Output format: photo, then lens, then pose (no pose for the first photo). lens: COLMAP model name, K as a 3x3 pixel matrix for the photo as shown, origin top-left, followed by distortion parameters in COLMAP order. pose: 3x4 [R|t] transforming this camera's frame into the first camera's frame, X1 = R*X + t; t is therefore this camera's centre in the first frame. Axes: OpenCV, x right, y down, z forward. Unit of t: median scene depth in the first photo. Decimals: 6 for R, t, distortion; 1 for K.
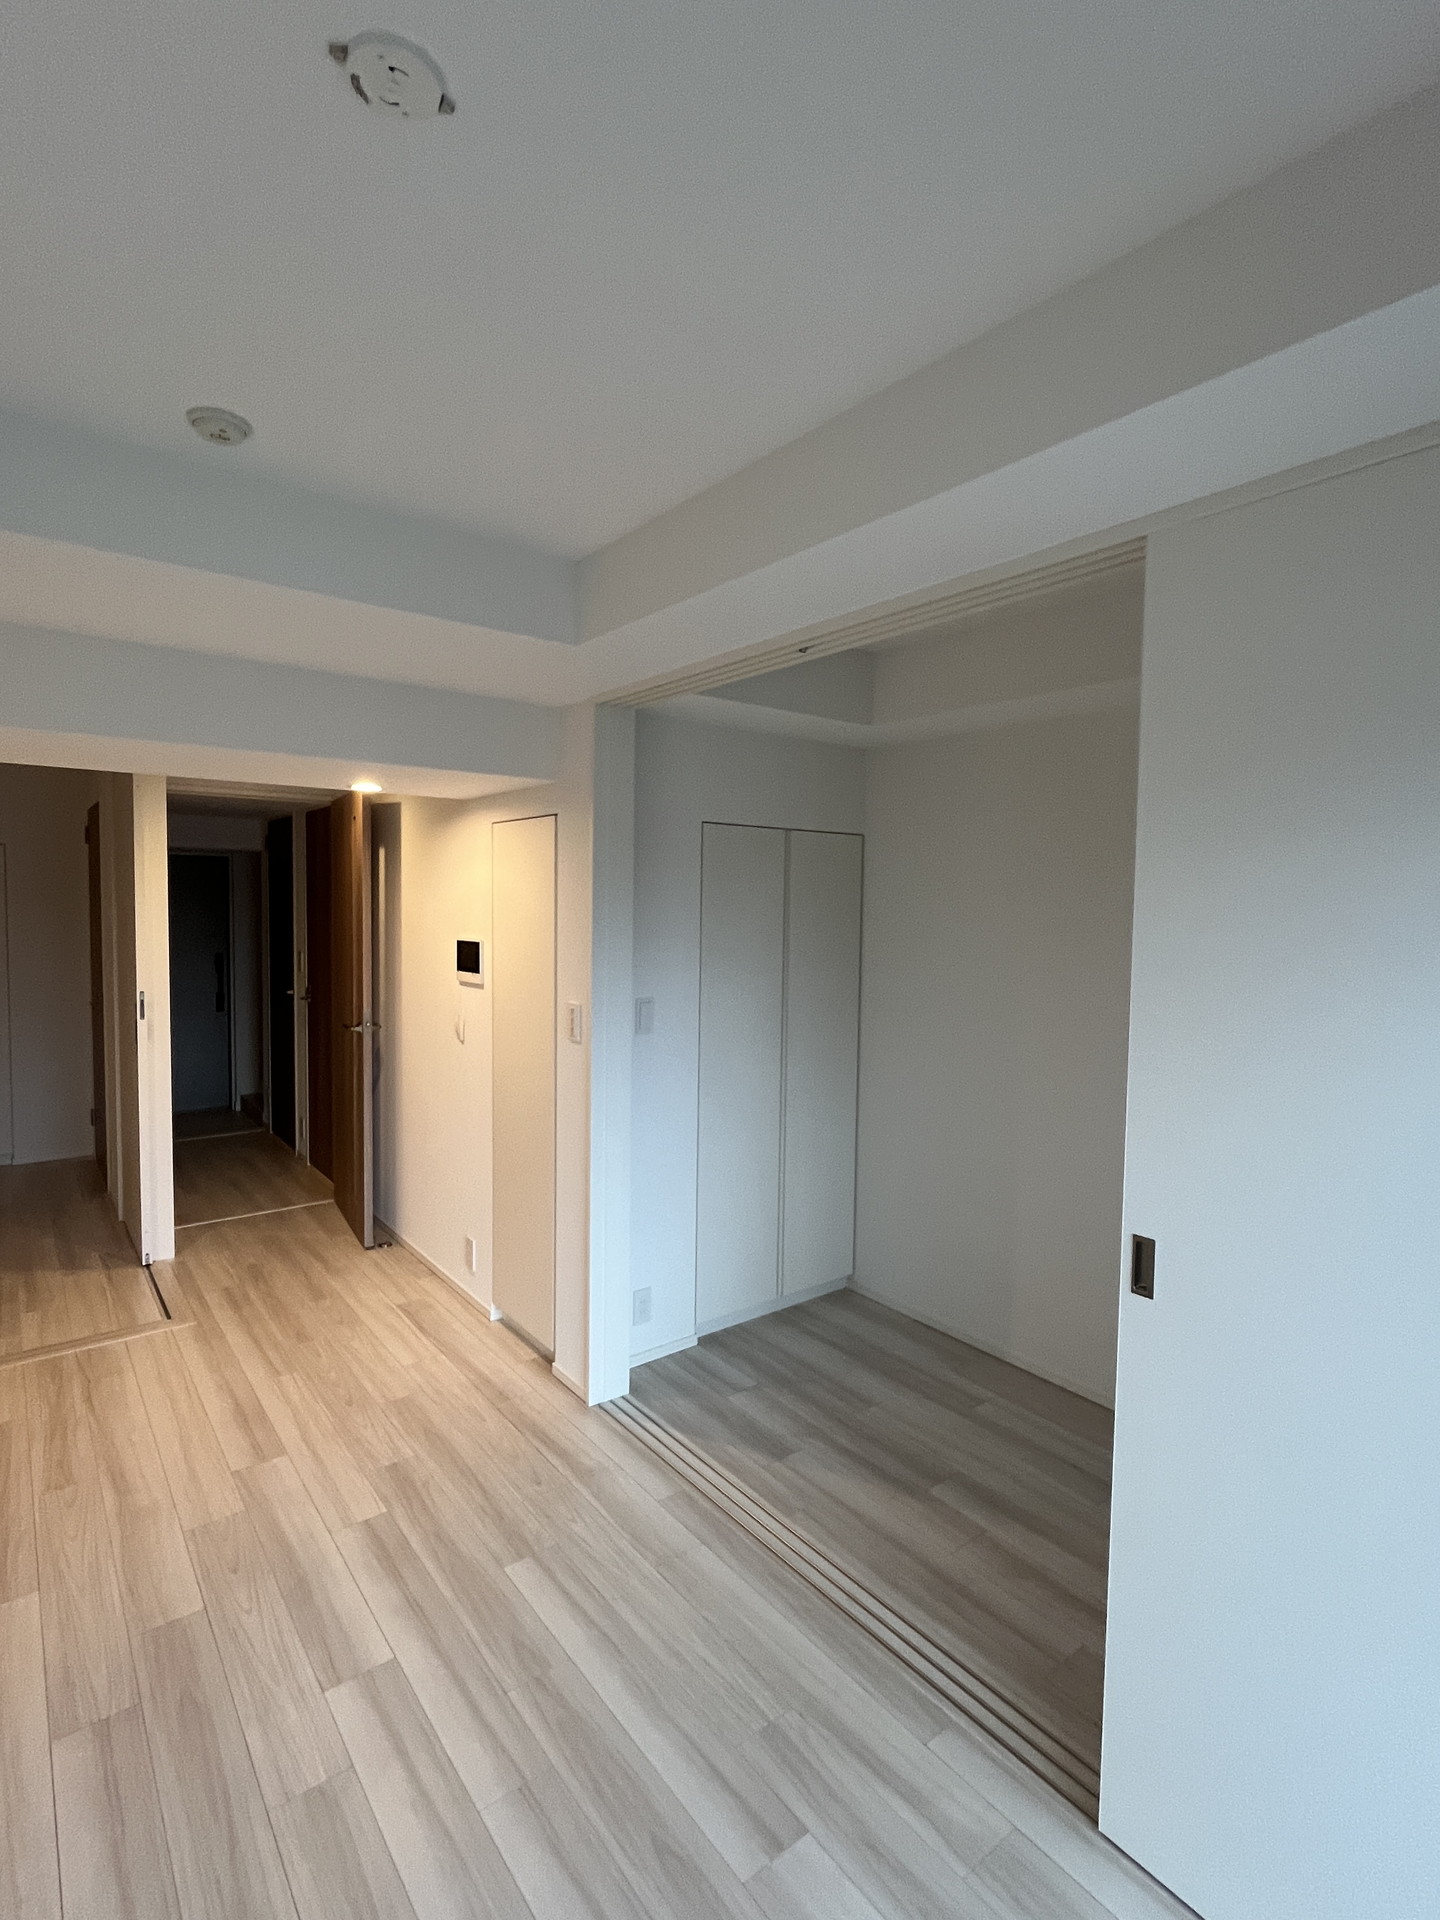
lens RADIAL K [[945.2, 0, 713.2], [0, 945.2, 956.8], [0, 0, 1]] dist [0.001449, 0.000332]
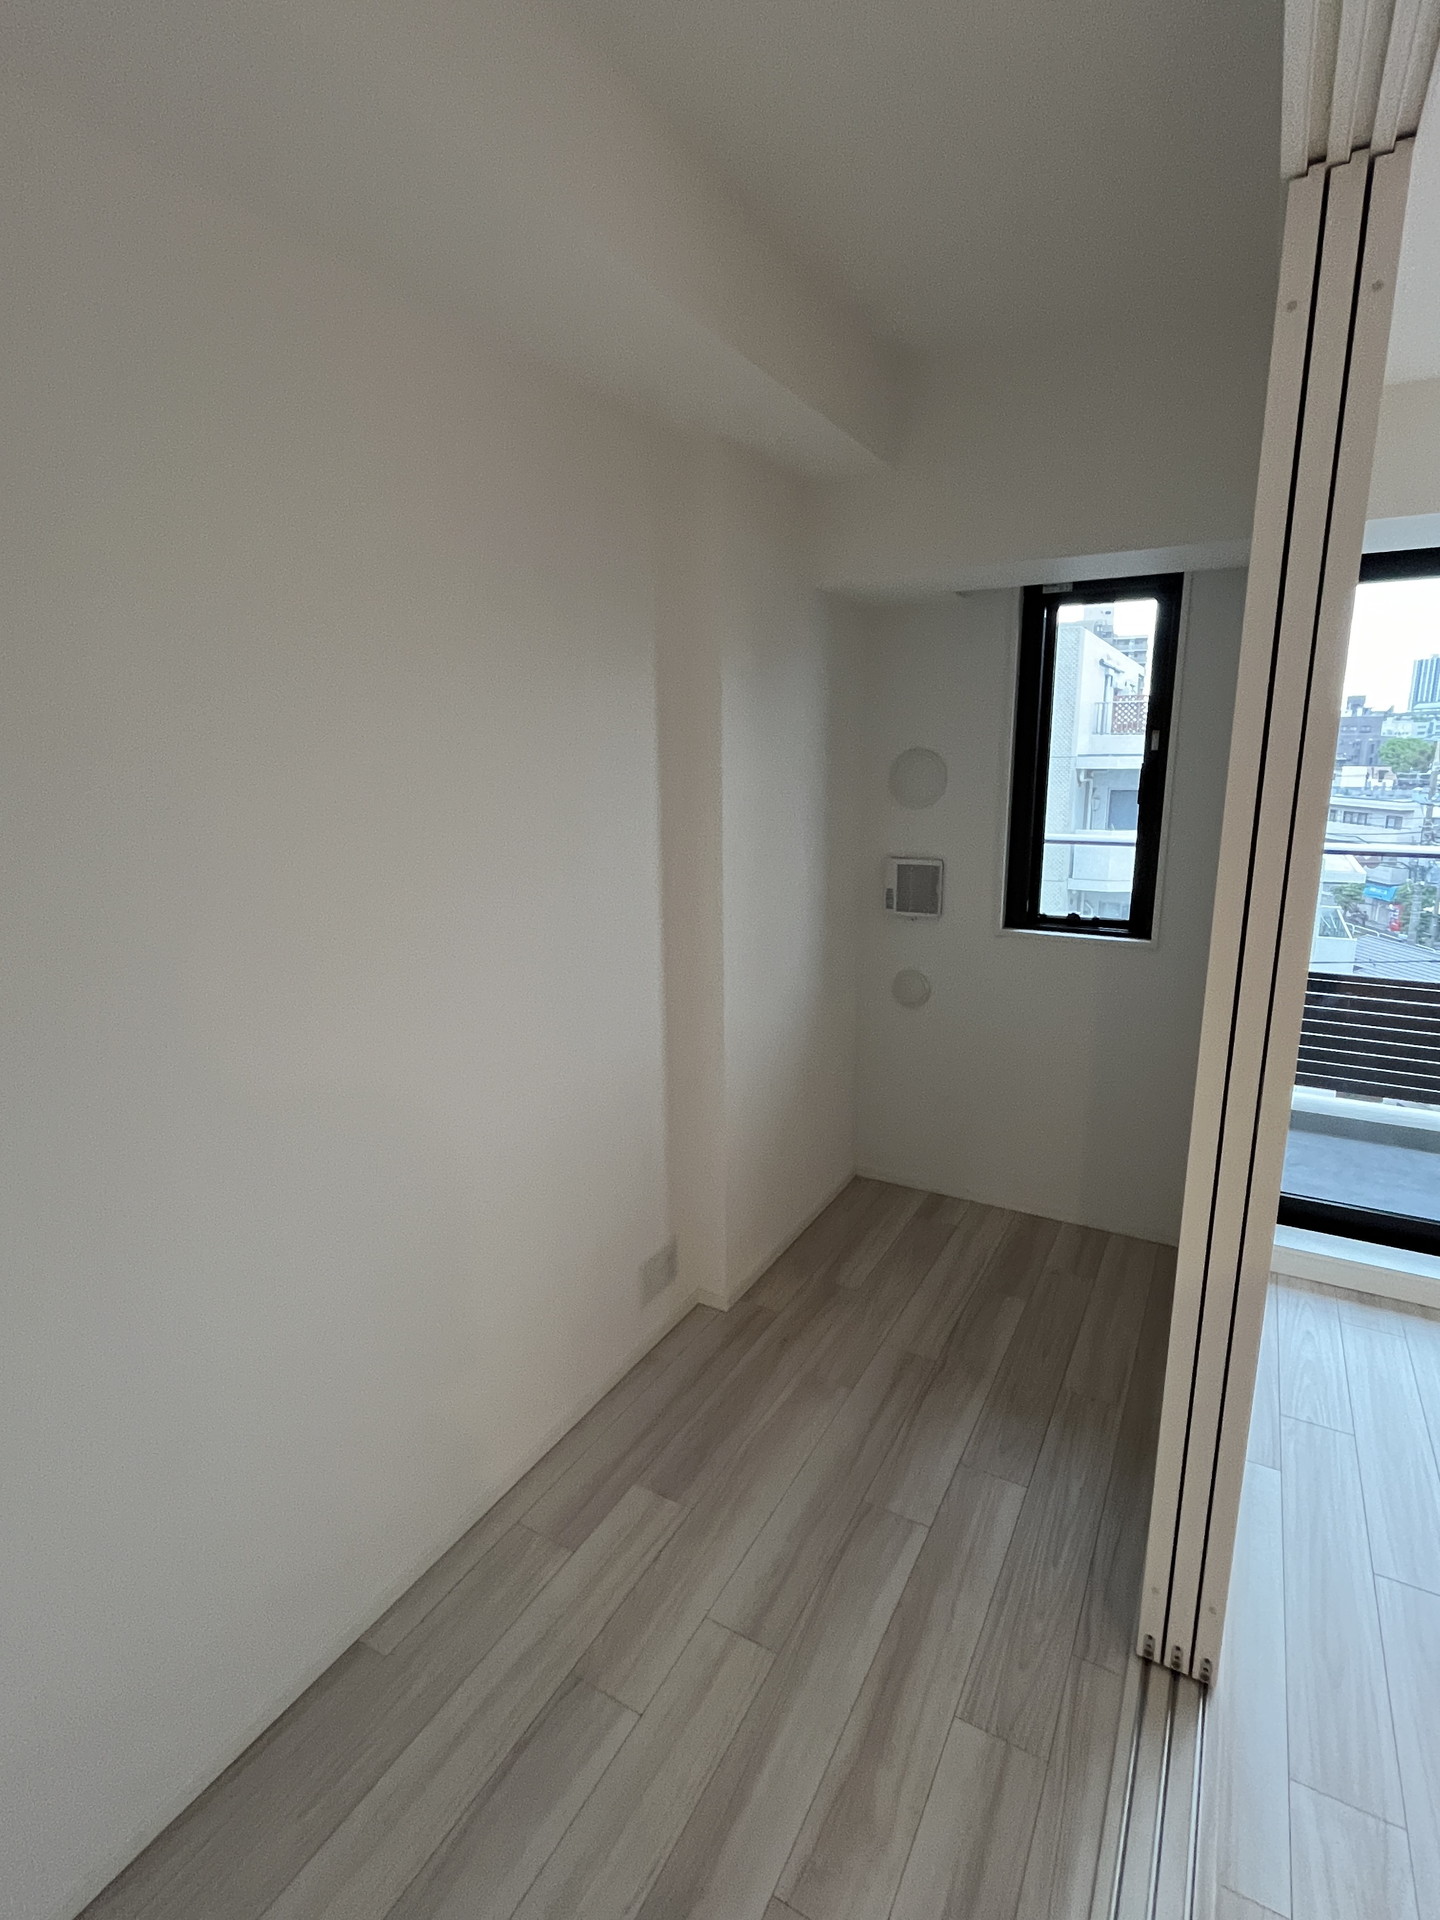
lens RADIAL K [[945.2, 0, 723.4], [0, 945.2, 950.3], [0, 0, 1]] dist [0.001449, 0.000332]
pose [[-0.401804, -0.193608, 0.895025, -0.059815], [0.055749, 0.970409, 0.234942, -0.027414], [-0.914027, 0.144297, -0.379121, 0.993453]]
